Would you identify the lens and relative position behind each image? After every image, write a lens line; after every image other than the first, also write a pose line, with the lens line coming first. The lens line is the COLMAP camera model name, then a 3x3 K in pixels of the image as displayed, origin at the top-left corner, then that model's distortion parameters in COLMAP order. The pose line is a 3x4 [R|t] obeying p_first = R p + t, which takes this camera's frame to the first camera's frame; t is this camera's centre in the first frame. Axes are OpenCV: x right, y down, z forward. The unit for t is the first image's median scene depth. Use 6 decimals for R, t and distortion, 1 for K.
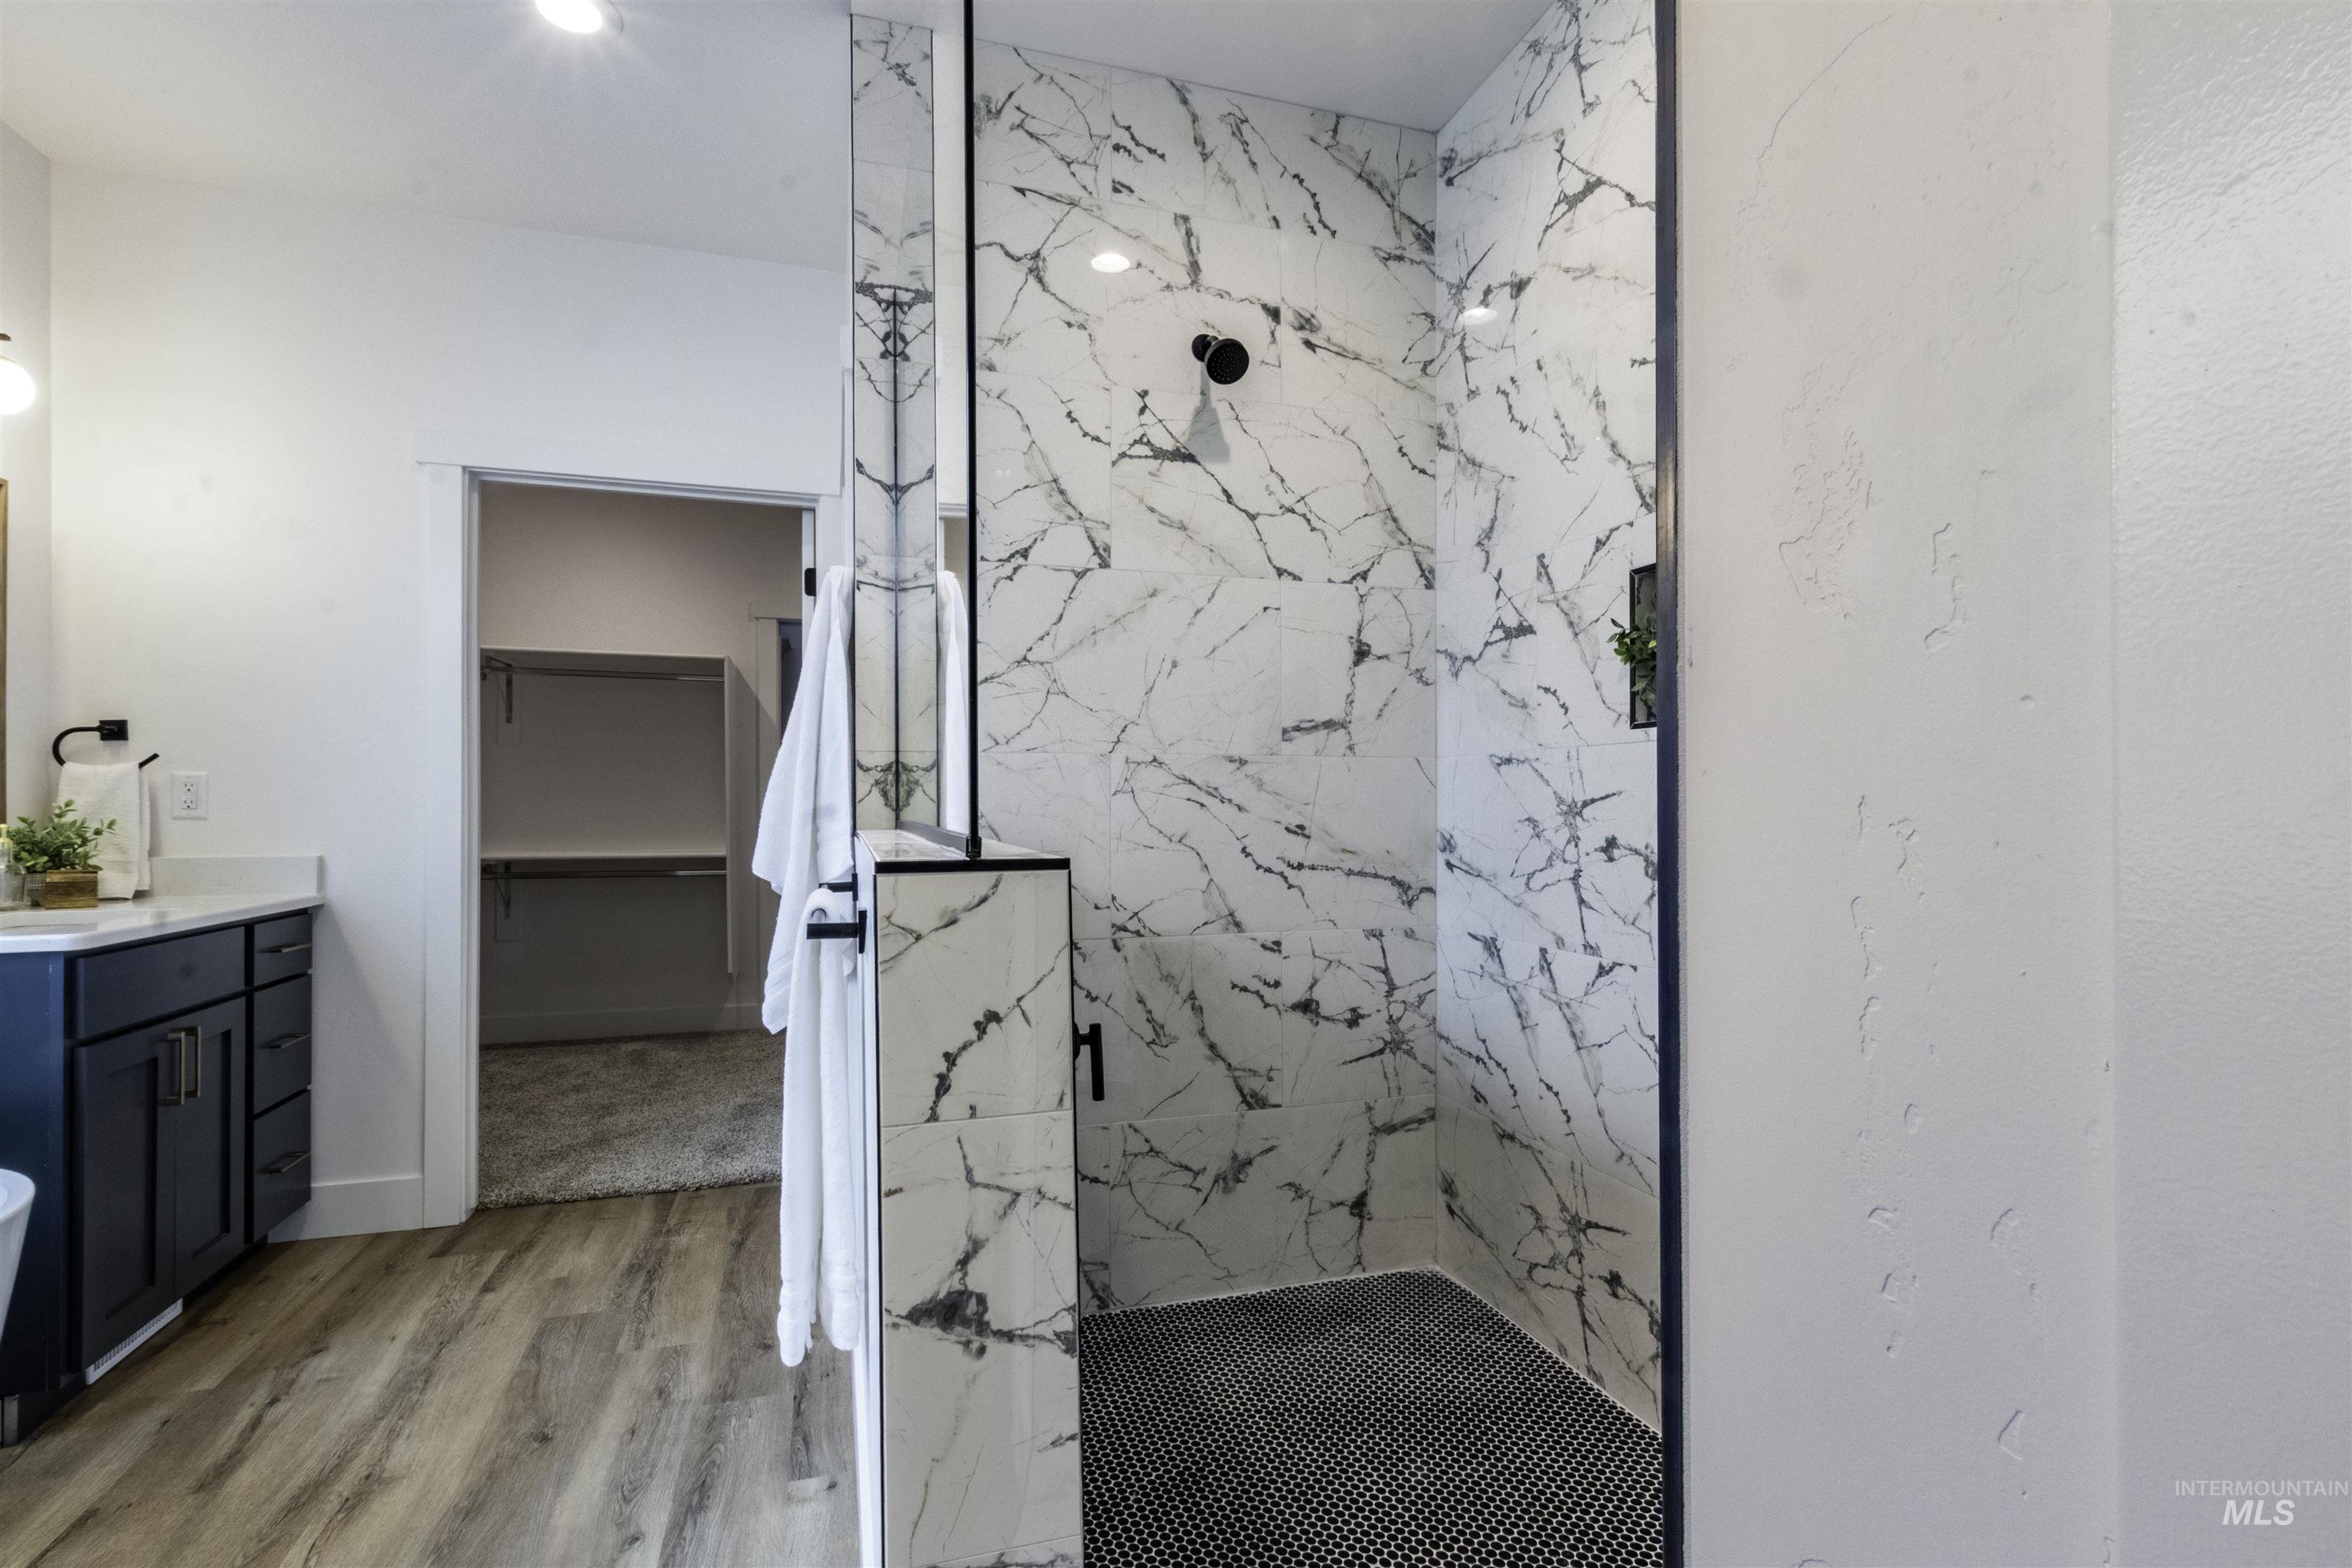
lens RADIAL K [[1097.8, 0, 1174.5], [0, 1097.8, 797.7], [0, 0, 1]] dist [0.009462, -0.000328]
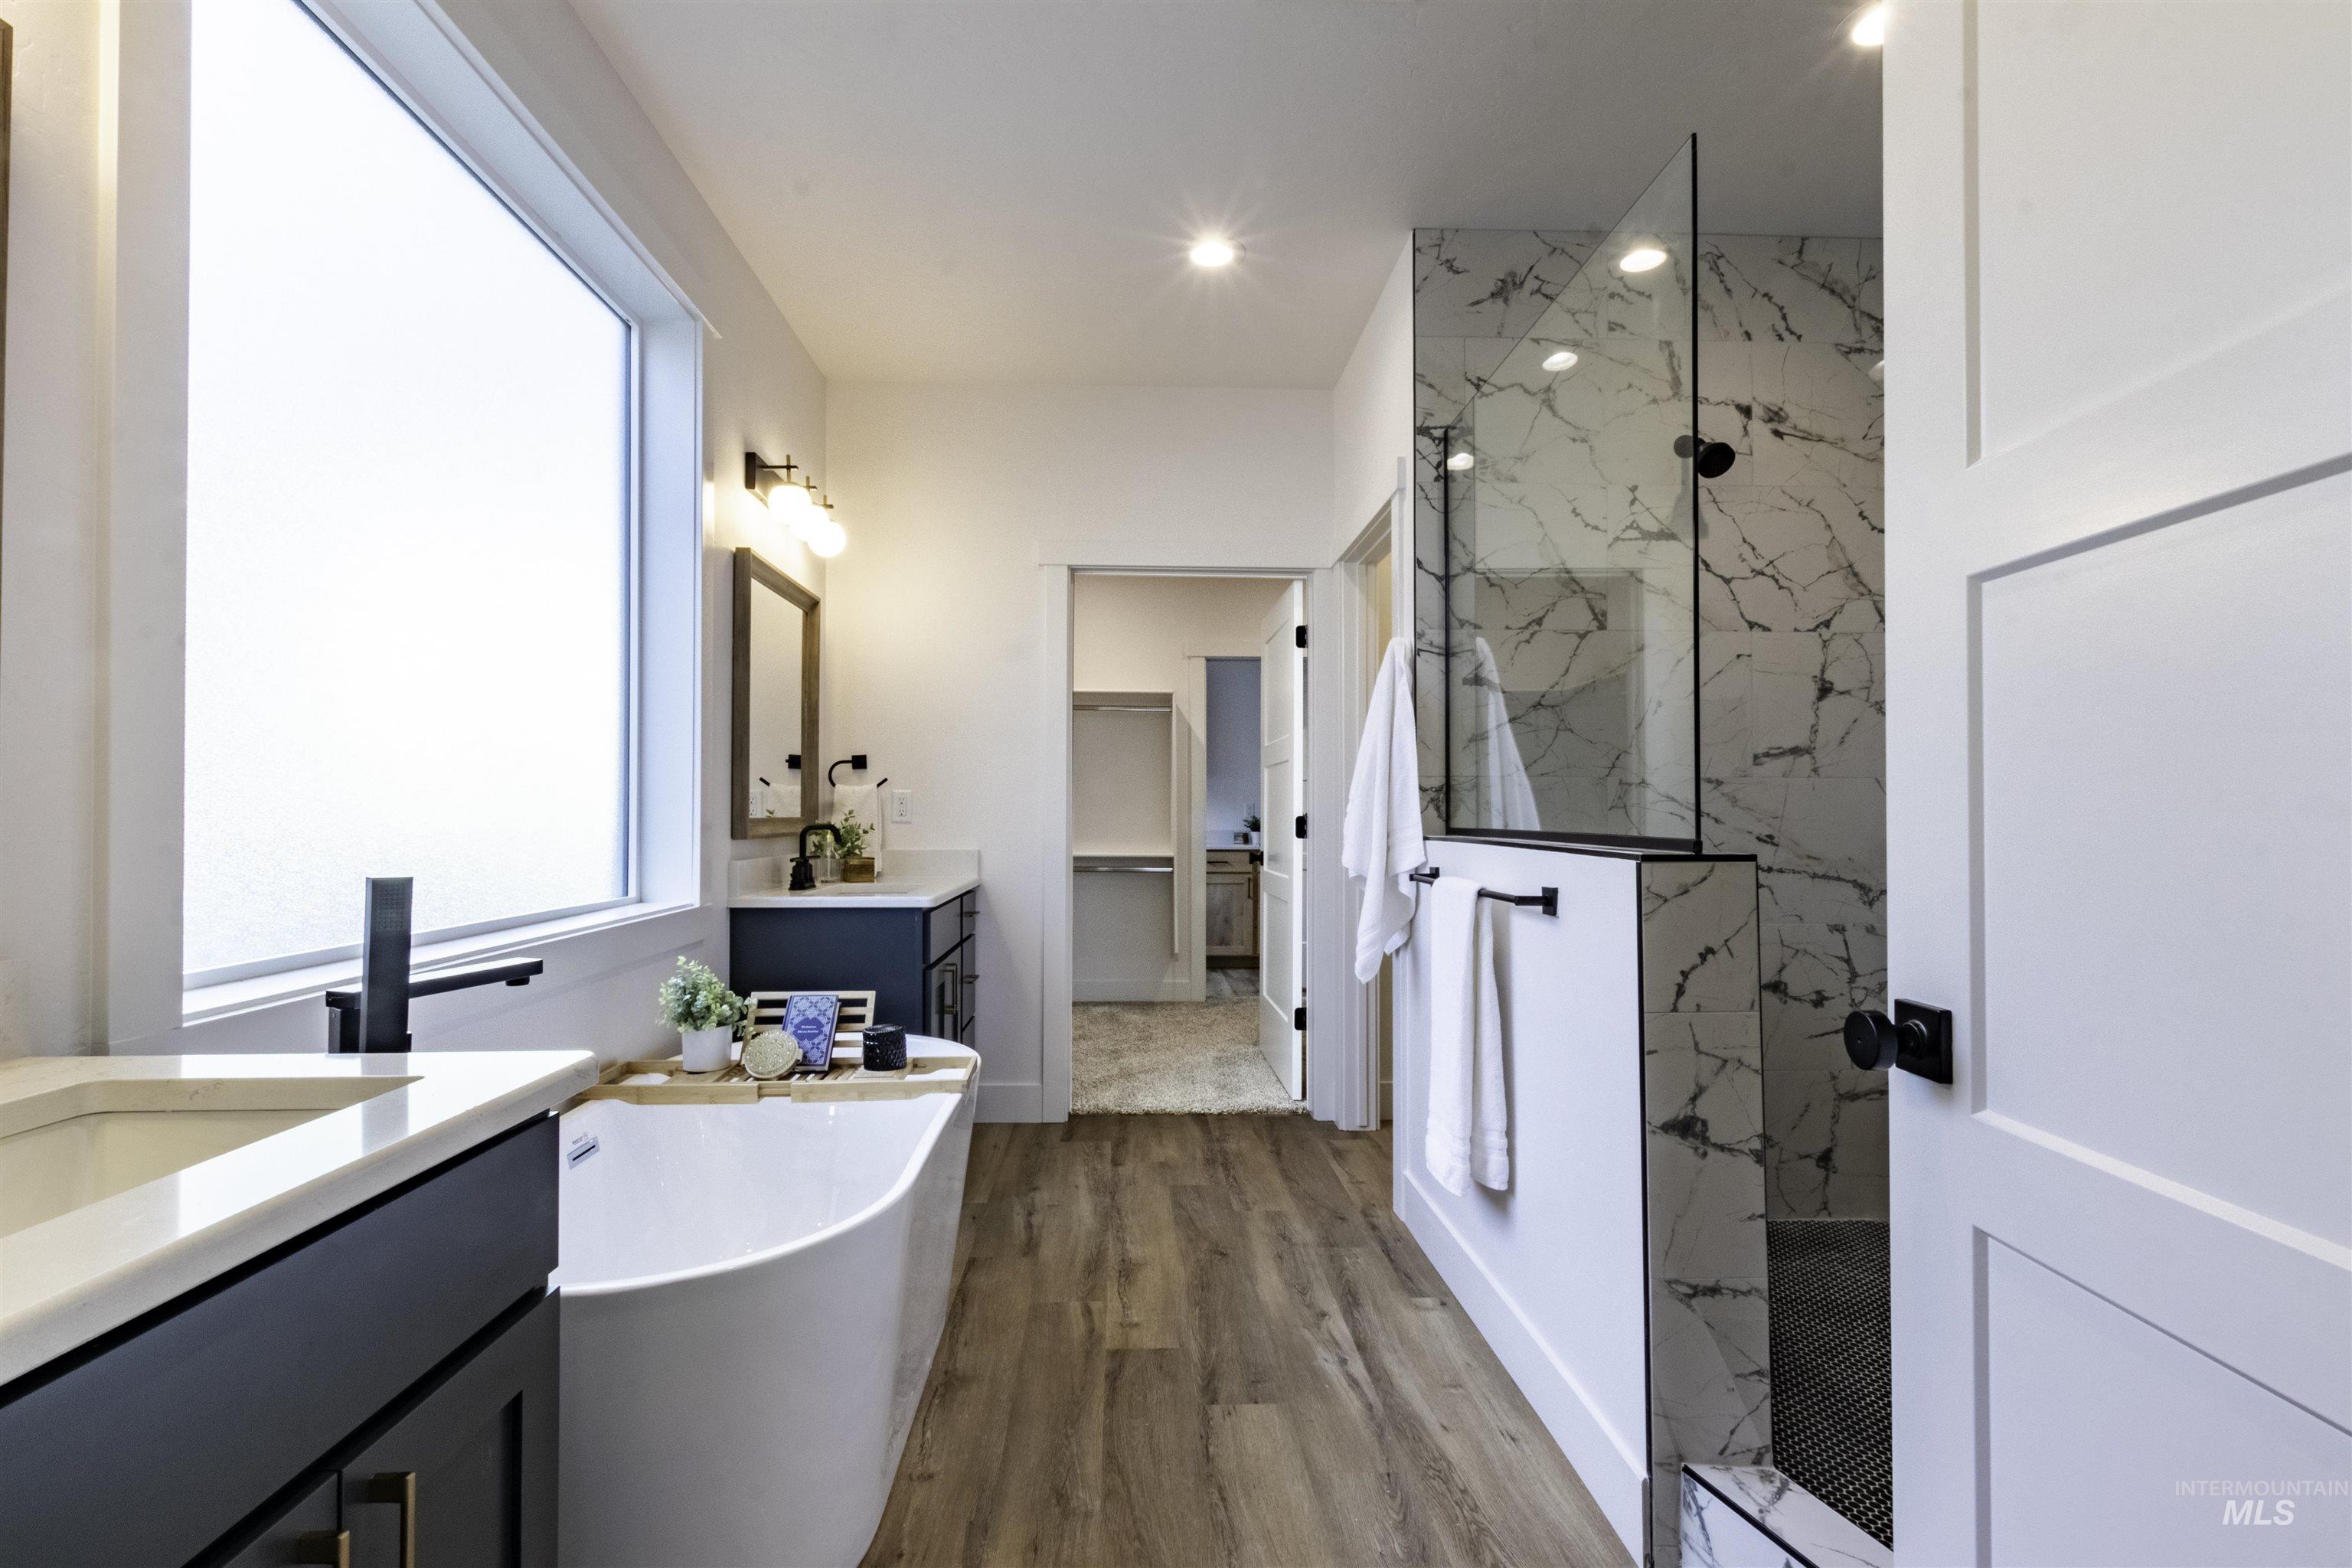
lens RADIAL K [[1092.6, 0, 1159.9], [0, 1092.6, 796.3], [0, 0, 1]] dist [0.009767, 0.000228]
pose [[0.966791, 0.001024, -0.255565, -0.229597], [-0.003104, 0.999965, -0.007736, -0.006399], [0.255548, 0.008272, 0.966761, -0.333807]]
